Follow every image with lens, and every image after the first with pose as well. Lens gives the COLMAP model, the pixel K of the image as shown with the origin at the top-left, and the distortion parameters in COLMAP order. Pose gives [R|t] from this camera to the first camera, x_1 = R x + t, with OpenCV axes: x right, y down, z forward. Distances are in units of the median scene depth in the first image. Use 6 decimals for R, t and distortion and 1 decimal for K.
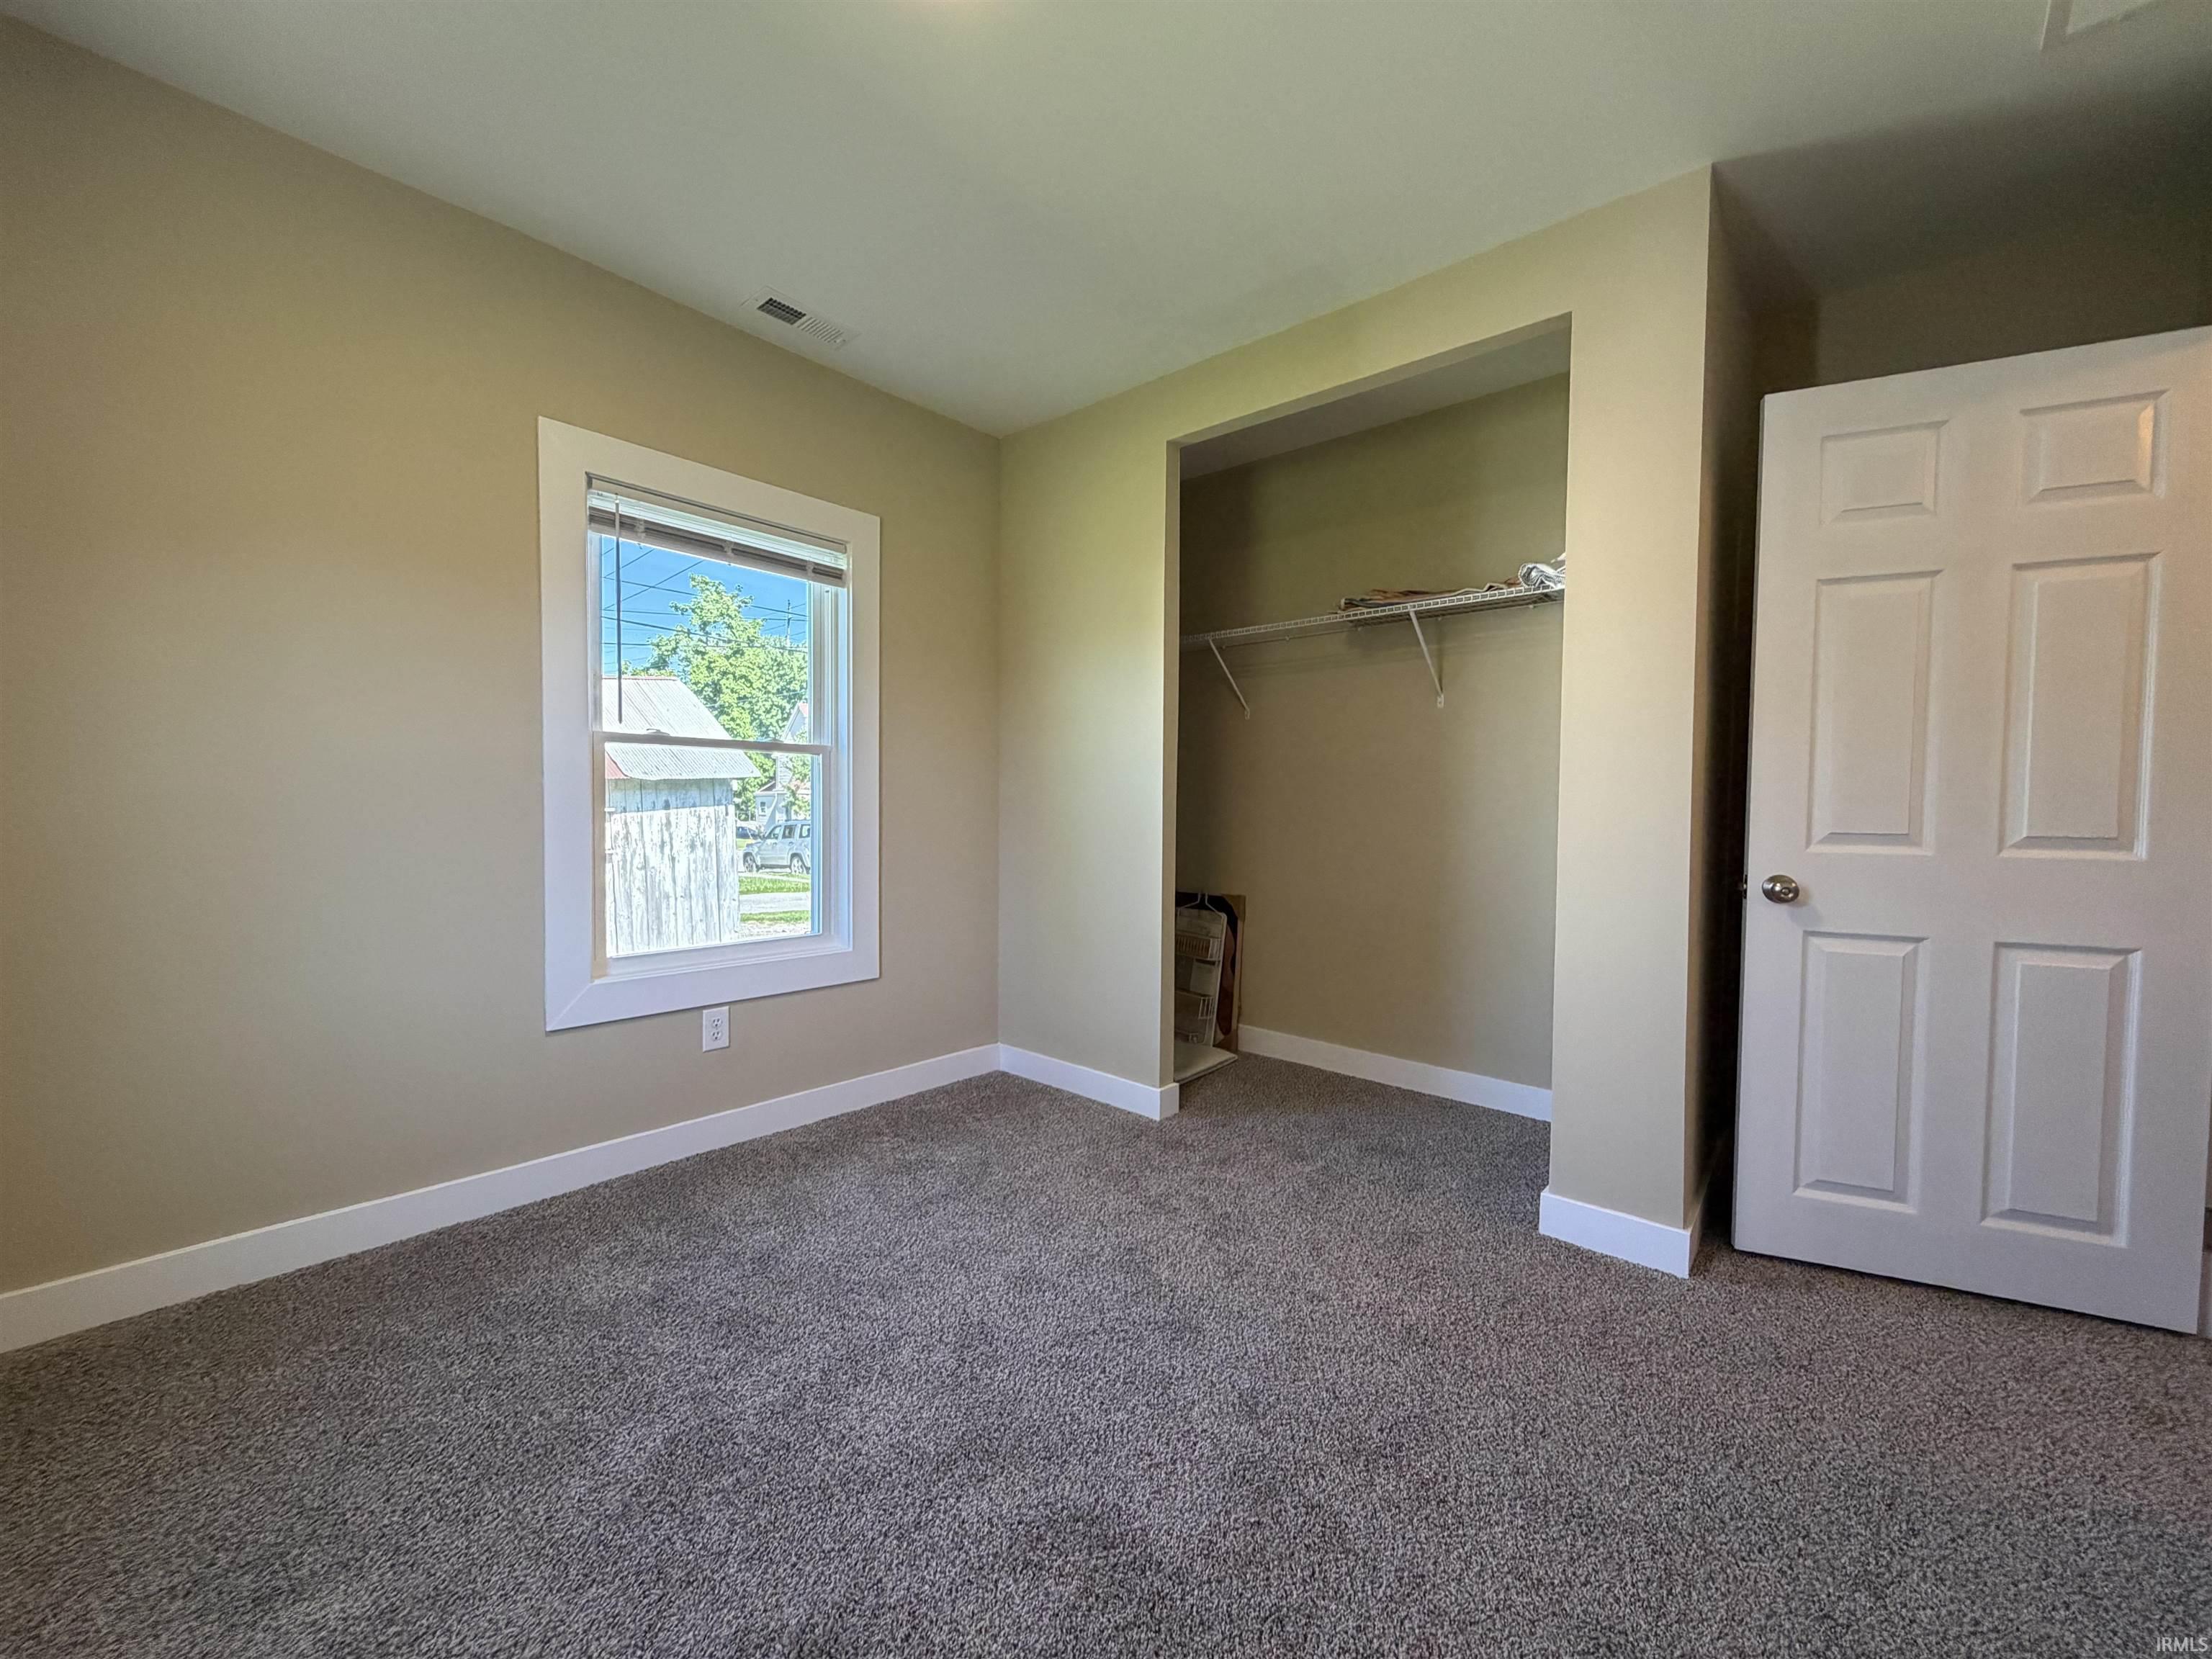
lens RADIAL K [[879.9, 0, 1114.9], [0, 879.9, 831.3], [0, 0, 1]] dist [-0.000729, 0.000346]
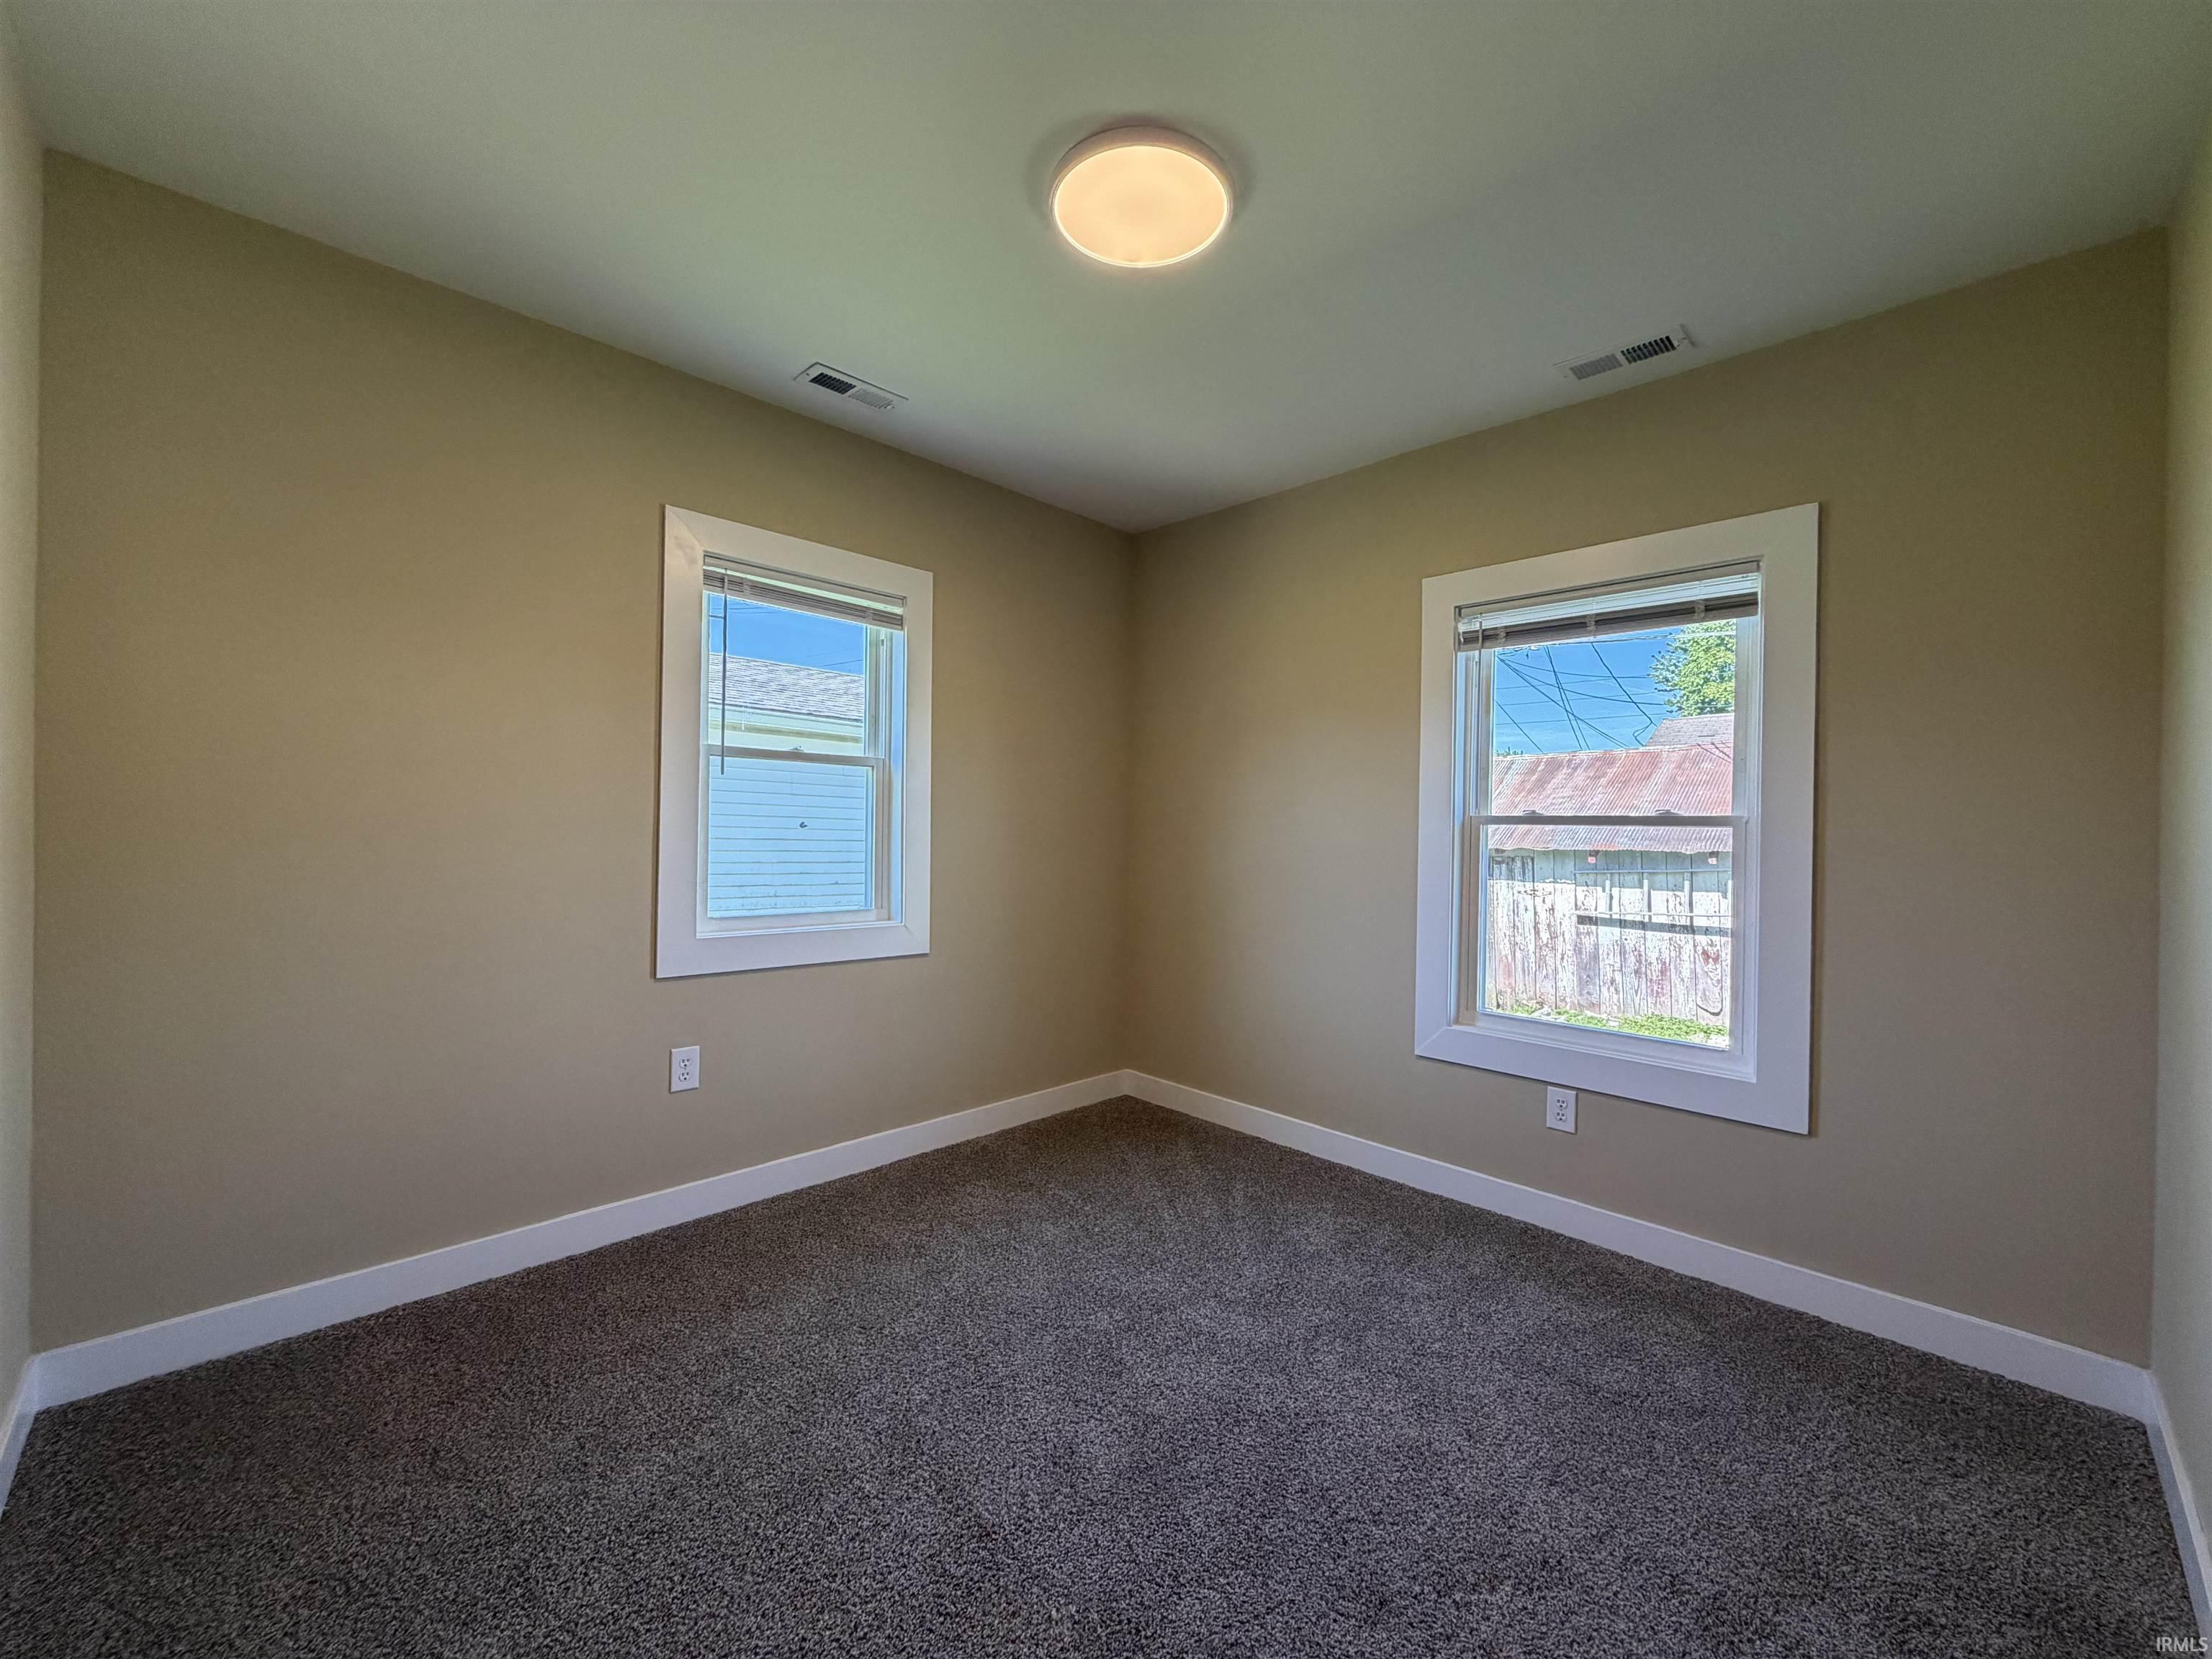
lens RADIAL K [[879.9, 0, 1106.3], [0, 879.9, 839.5], [0, 0, 1]] dist [-0.000729, 0.000346]
pose [[-0.070312, -0.014315, -0.997422, 0.610214], [-0.062953, 0.997968, -0.009885, -0.038355], [0.995537, 0.062096, -0.071070, 0.579919]]
